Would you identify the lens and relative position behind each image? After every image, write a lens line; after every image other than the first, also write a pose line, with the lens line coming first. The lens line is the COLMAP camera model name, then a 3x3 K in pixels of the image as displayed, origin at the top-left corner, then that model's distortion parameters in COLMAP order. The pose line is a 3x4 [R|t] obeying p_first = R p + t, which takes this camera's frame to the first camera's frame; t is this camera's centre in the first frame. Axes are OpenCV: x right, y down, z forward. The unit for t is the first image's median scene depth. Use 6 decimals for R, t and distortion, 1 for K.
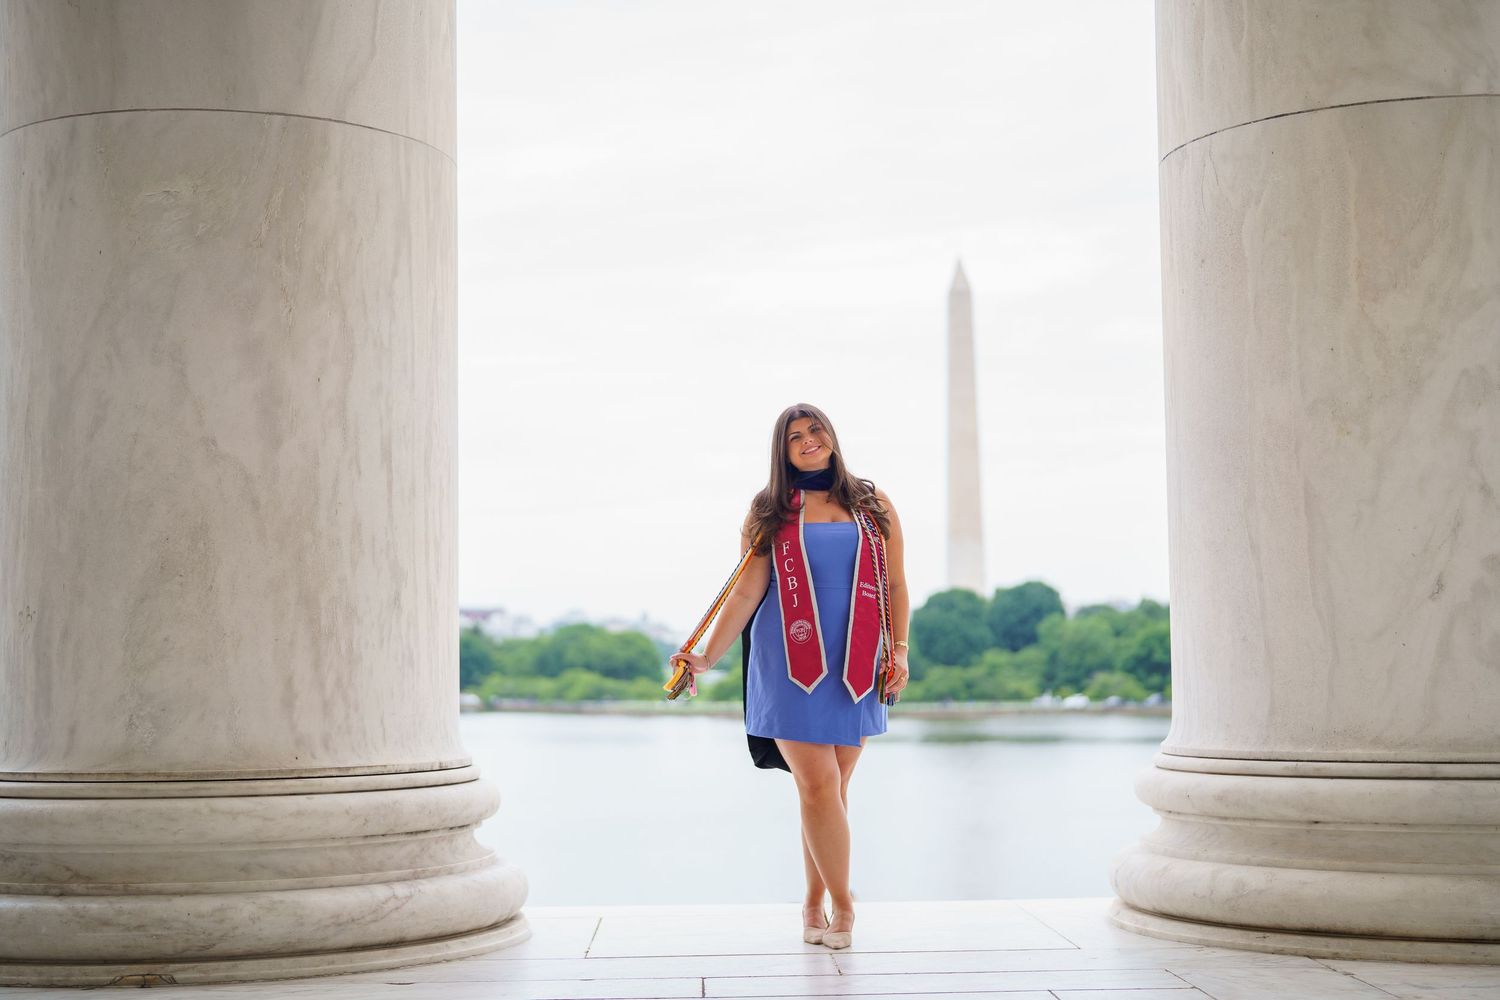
lens RADIAL K [[2759.2, 0, 683.7], [0, 2759.2, 474.7], [0, 0, 1]] dist [-0.107042, 1.784914]
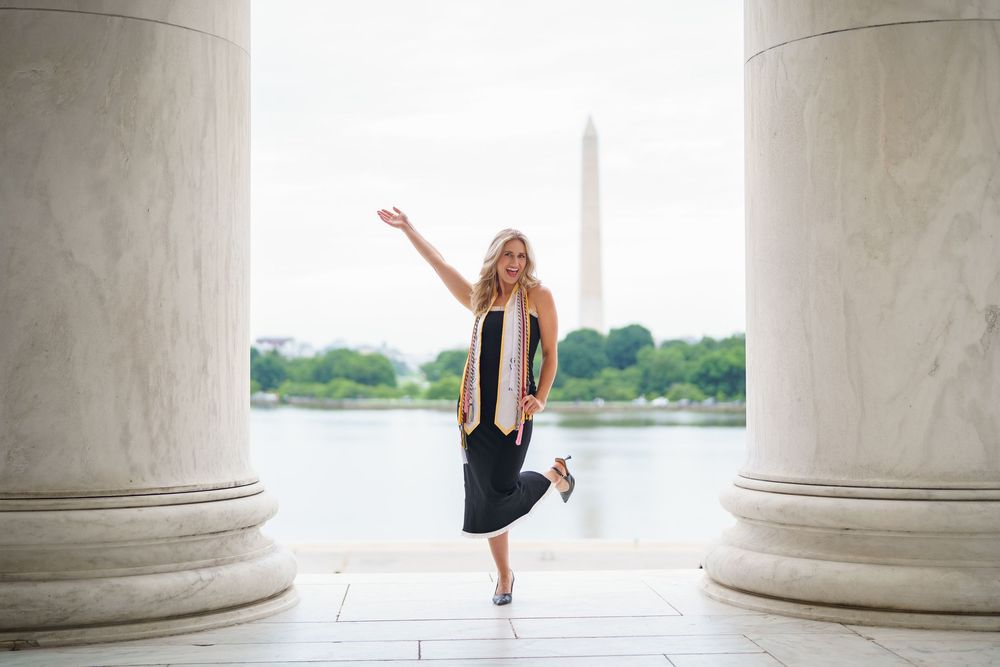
lens RADIAL K [[1673.9, 0, 500.0], [0, 1673.9, 333.5], [0, 0, 1]] dist [-0.126984, 1.772830]
pose [[0.998518, 0.009153, 0.053644, 0.000749], [-0.012235, 0.998276, 0.057413, -0.023144], [-0.053026, -0.057985, 0.996908, 0.144622]]
